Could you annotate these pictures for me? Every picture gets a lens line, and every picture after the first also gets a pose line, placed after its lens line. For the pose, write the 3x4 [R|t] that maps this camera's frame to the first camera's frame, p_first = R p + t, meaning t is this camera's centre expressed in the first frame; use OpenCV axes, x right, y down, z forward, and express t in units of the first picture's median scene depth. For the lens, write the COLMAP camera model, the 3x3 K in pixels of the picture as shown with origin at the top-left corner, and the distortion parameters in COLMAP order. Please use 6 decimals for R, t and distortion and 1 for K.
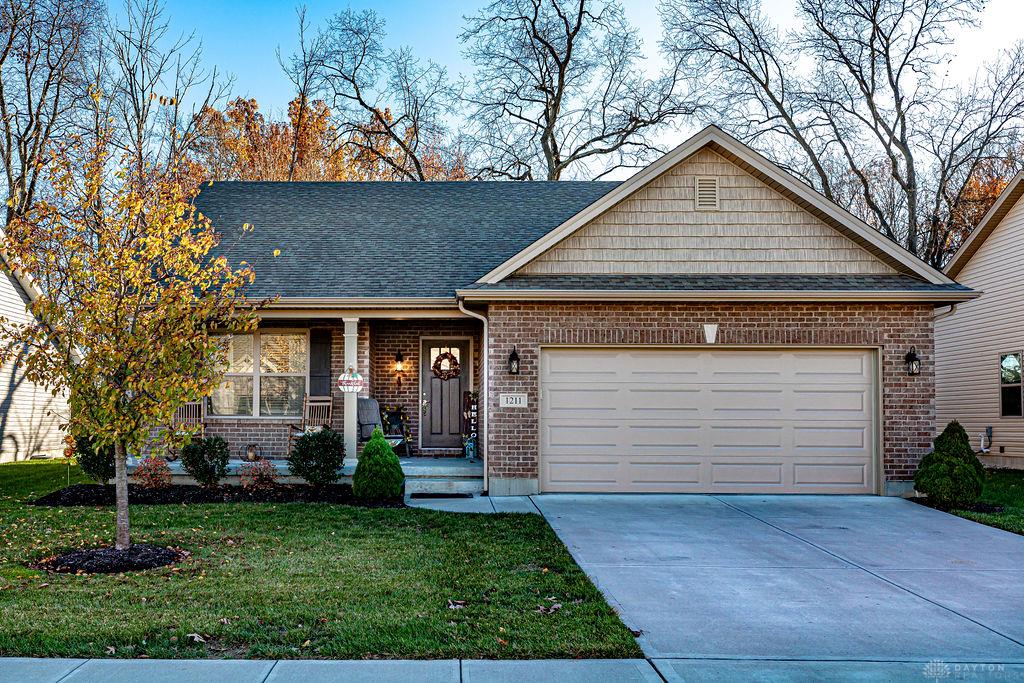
lens RADIAL K [[808.6, 0, 520.2], [0, 808.6, 315.6], [0, 0, 1]] dist [0.003624, -0.006368]
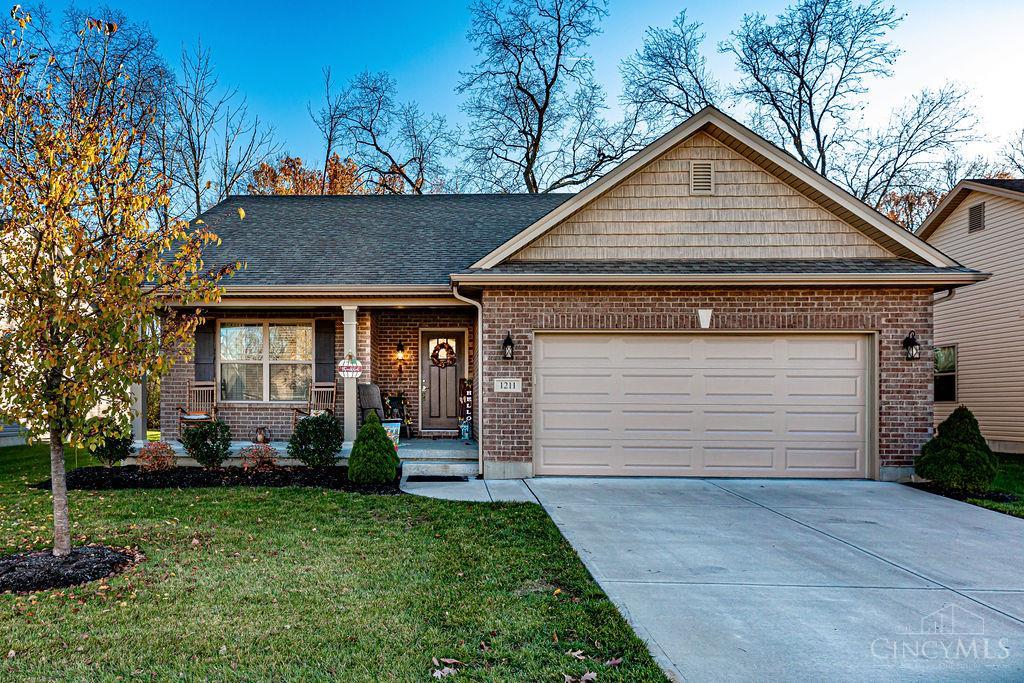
lens RADIAL K [[604.1, 0, 483.4], [0, 604.1, 345.1], [0, 0, 1]] dist [0.007780, 0.001442]
pose [[0.999424, -0.002419, -0.033863, -0.012834], [0.003450, 0.999531, 0.030437, 0.030587], [0.033774, -0.030537, 0.998963, 0.238394]]
